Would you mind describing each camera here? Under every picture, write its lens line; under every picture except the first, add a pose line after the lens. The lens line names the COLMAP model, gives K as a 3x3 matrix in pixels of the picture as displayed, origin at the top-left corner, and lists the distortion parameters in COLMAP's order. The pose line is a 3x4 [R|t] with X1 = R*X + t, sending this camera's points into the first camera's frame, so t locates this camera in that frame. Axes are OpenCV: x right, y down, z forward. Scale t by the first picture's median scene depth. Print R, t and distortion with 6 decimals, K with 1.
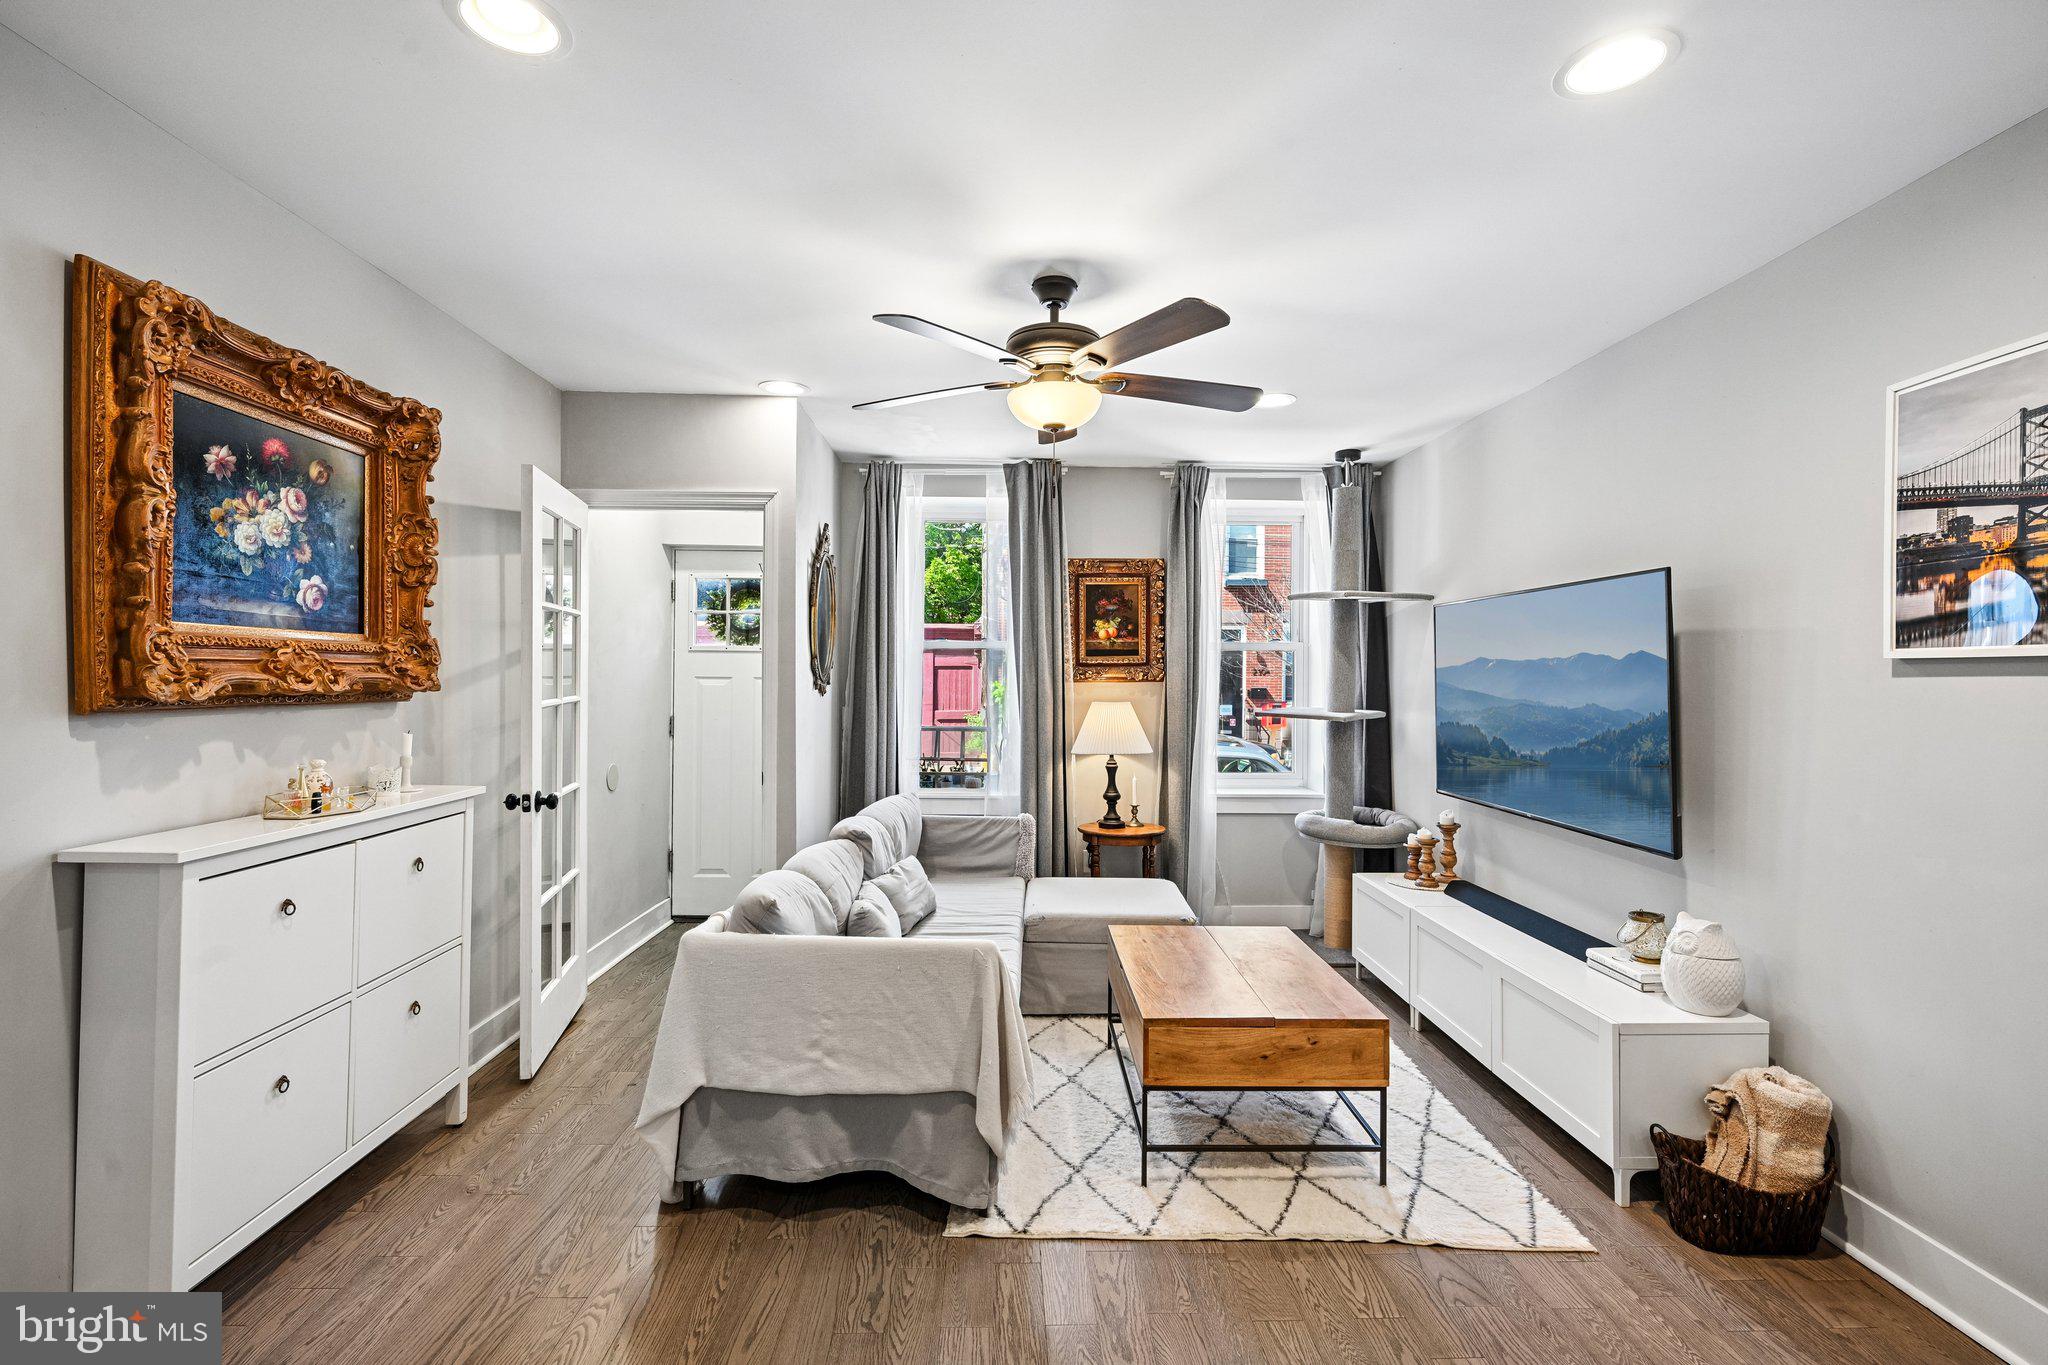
lens RADIAL K [[918.5, 0, 1015.6], [0, 918.5, 672.2], [0, 0, 1]] dist [0.000766, -0.000026]
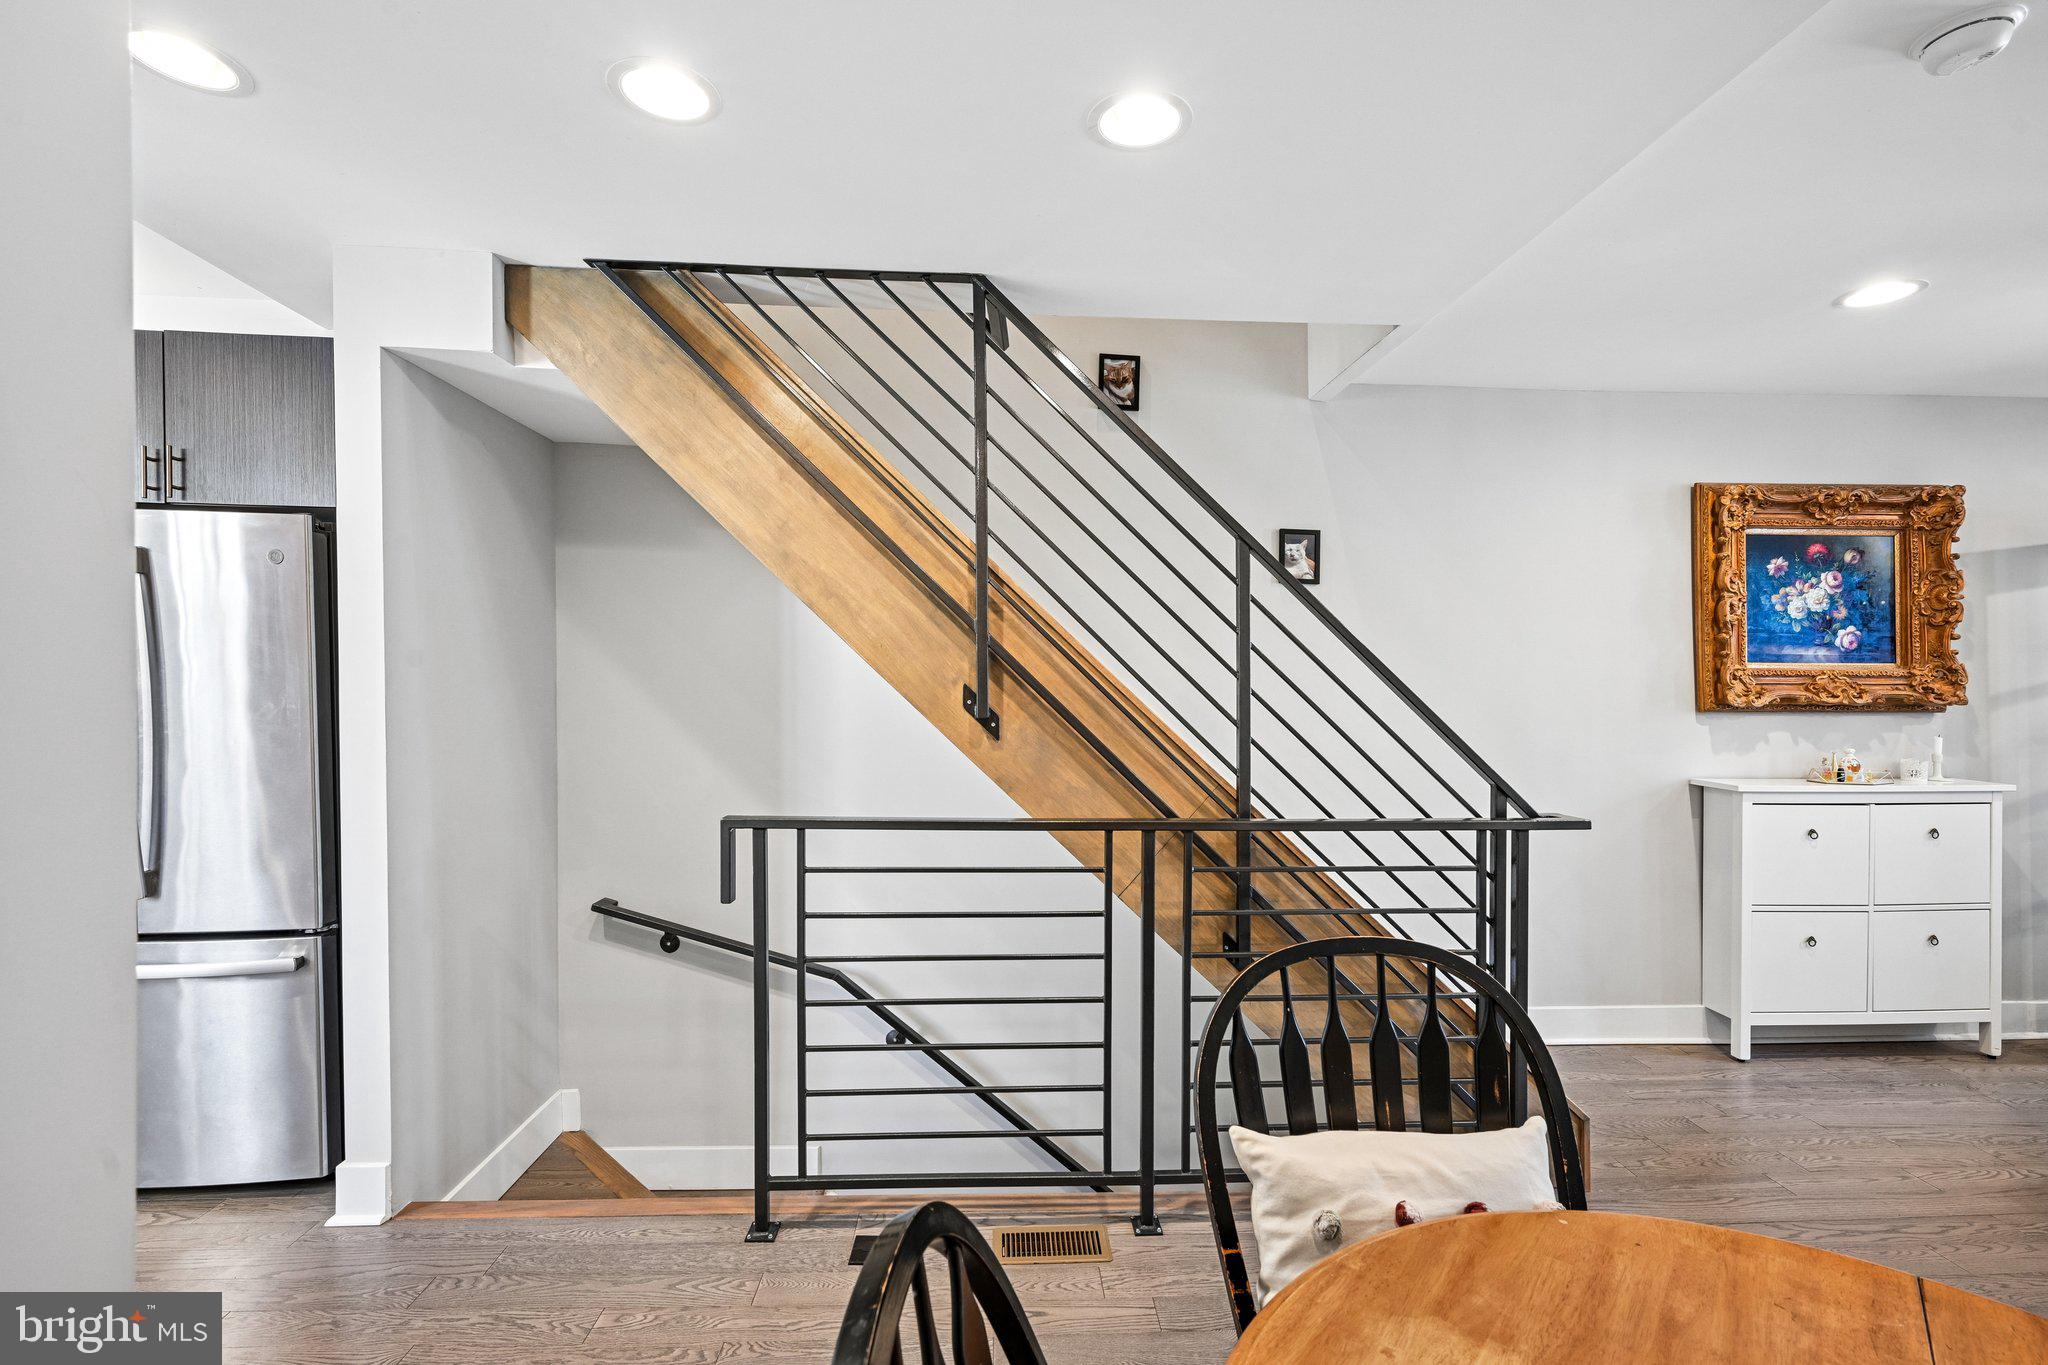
lens RADIAL K [[918.5, 0, 1032.5], [0, 918.5, 675.1], [0, 0, 1]] dist [0.000766, -0.000026]
pose [[0.027469, -0.017978, -0.999461, 0.646519], [0.001395, 0.999838, -0.017947, -0.000254], [0.999622, -0.000901, 0.027490, -0.347251]]
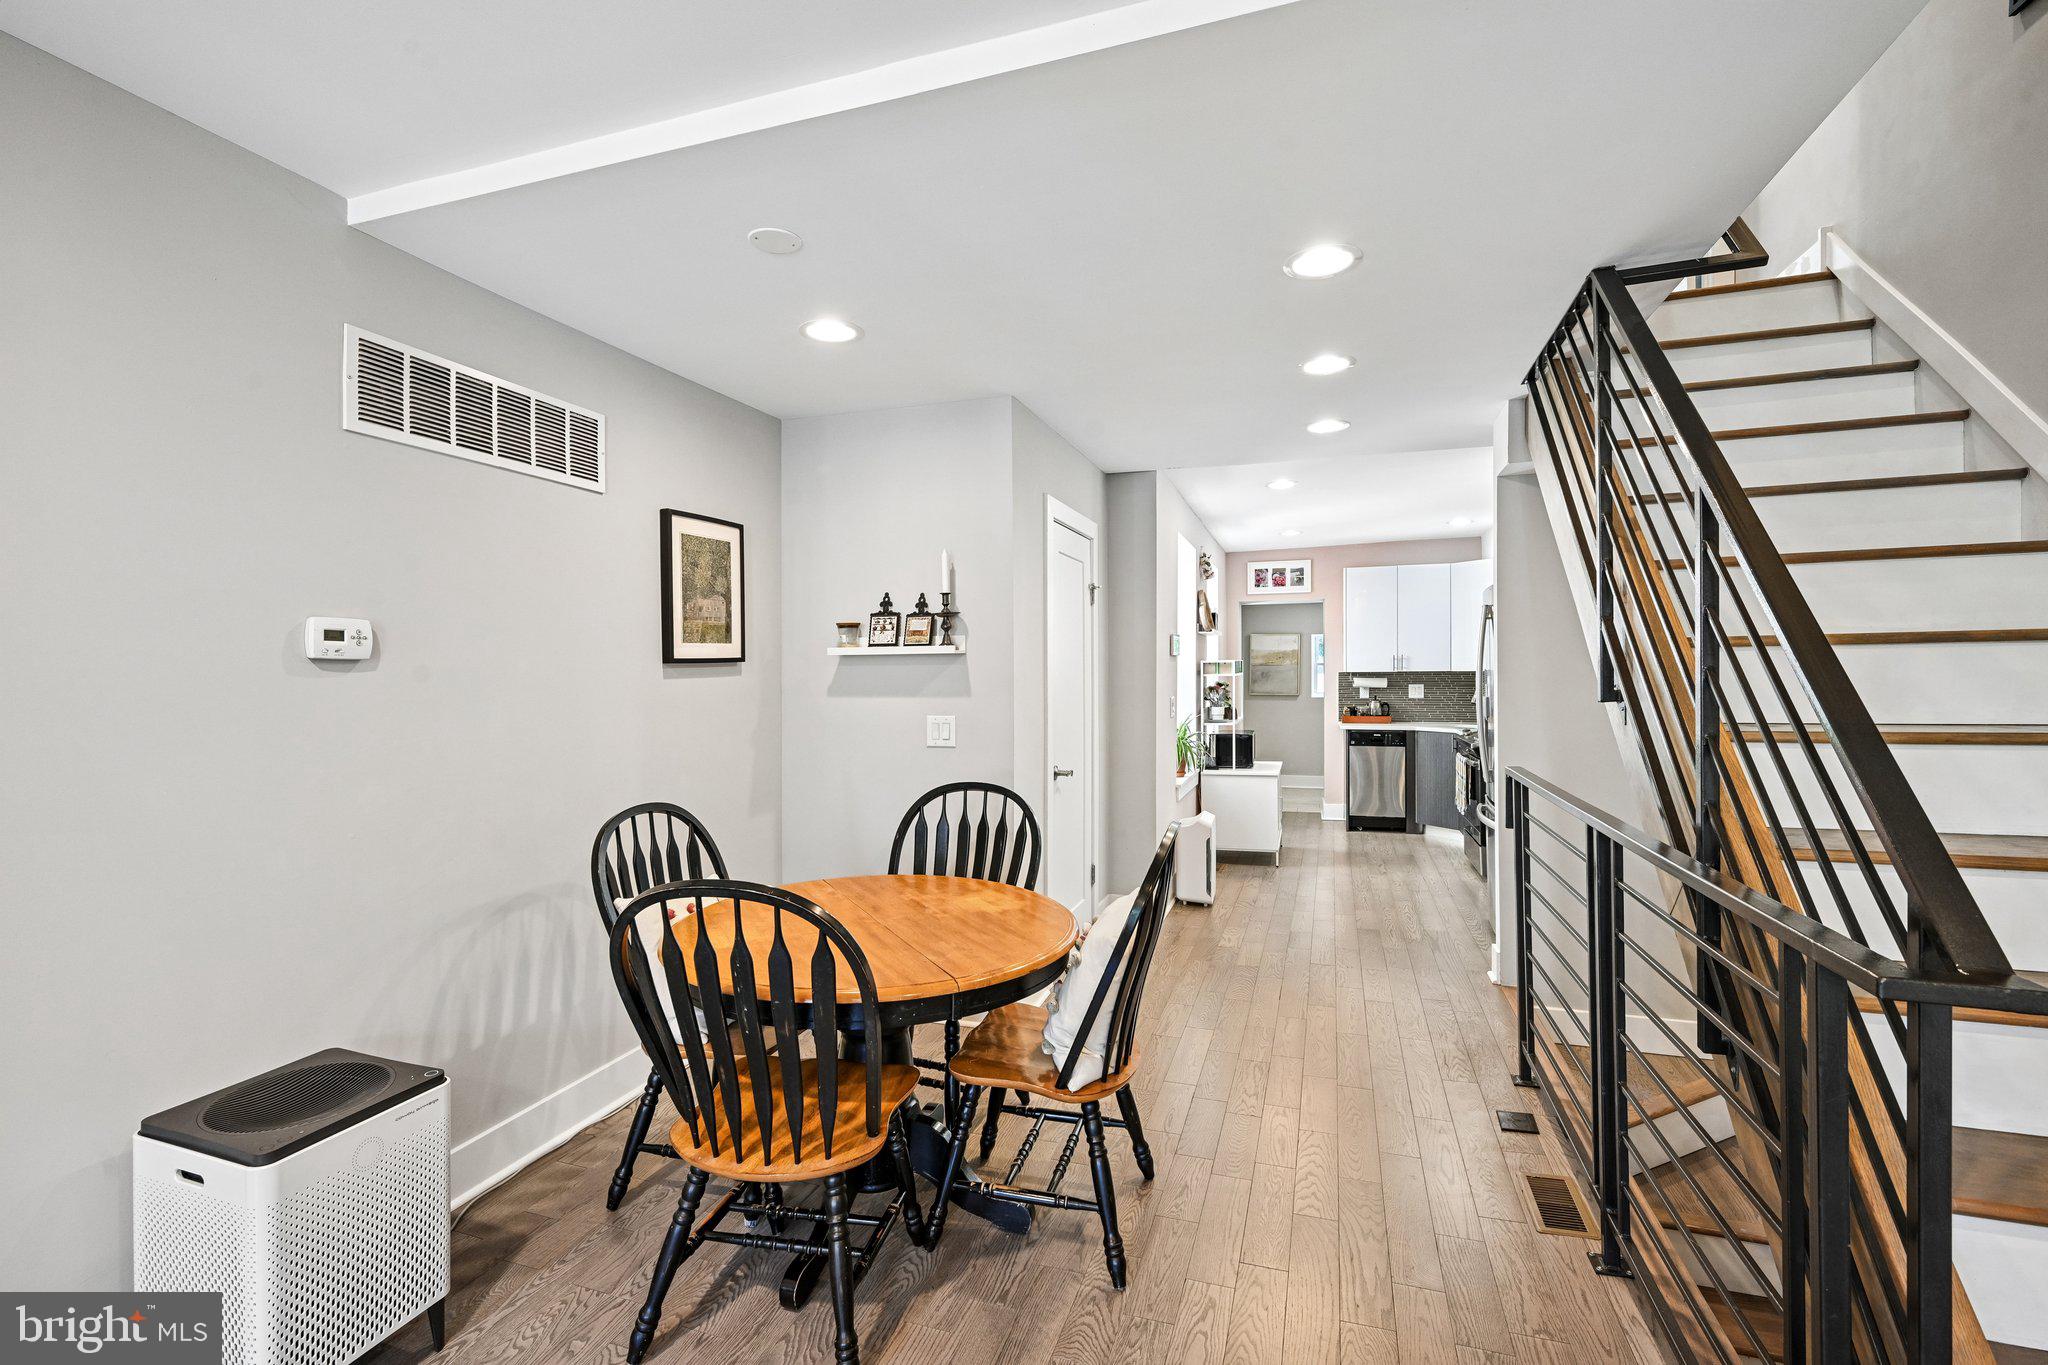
lens RADIAL K [[918.5, 0, 1039.5], [0, 918.5, 681.4], [0, 0, 1]] dist [0.000766, -0.000026]
pose [[-0.946543, -0.002253, 0.322570, -0.056442], [0.000267, 0.999970, 0.007767, -0.001030], [-0.322577, 0.007438, -0.946514, 0.744822]]
